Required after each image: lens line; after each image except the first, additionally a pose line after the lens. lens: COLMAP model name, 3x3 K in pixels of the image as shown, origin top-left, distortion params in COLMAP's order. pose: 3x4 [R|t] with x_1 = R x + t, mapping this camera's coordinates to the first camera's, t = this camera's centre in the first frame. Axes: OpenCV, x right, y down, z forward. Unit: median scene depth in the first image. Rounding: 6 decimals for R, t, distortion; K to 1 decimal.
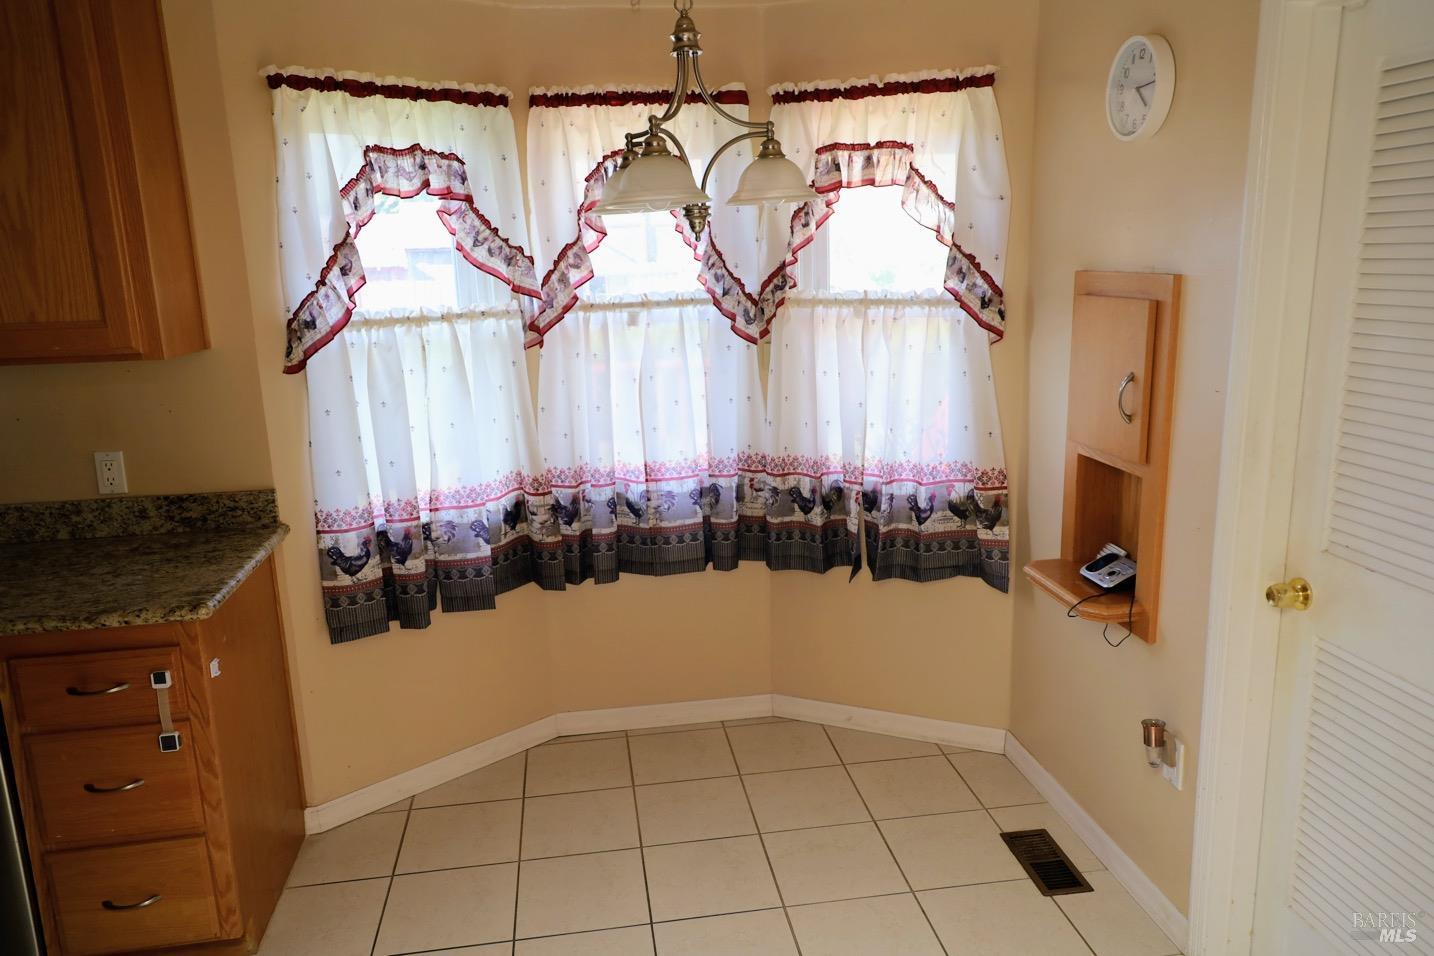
lens RADIAL K [[1027.6, 0, 719.1], [0, 1027.6, 480.4], [0, 0, 1]] dist [0.025533, -0.005627]
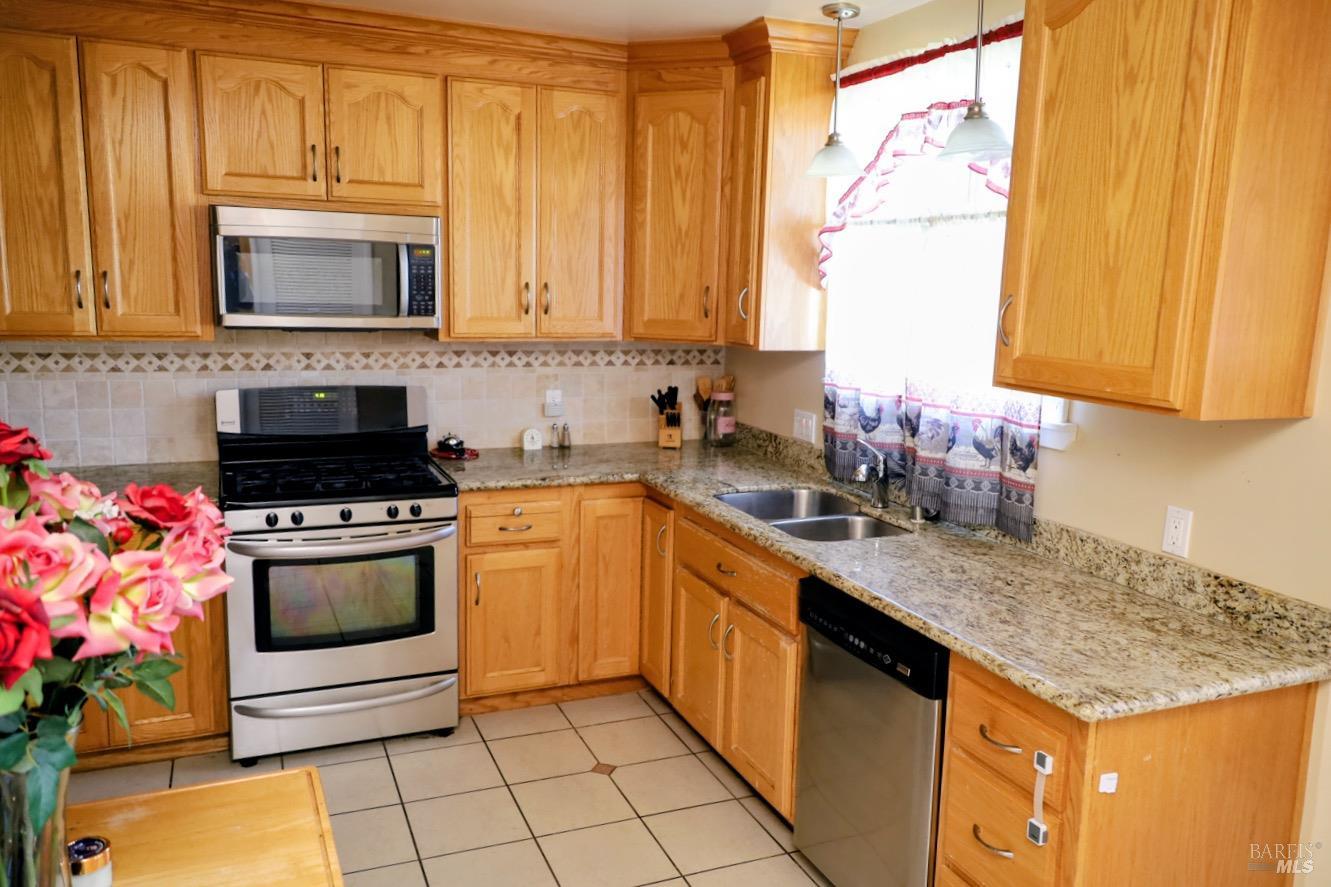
lens RADIAL K [[1017.3, 0, 674.8], [0, 1017.3, 449.9], [0, 0, 1]] dist [0.023116, -0.008135]
pose [[0.242920, 0.198295, -0.949562, 0.121333], [-0.246415, 0.959388, 0.137309, -0.078559], [0.938227, 0.200631, 0.281918, 0.281562]]
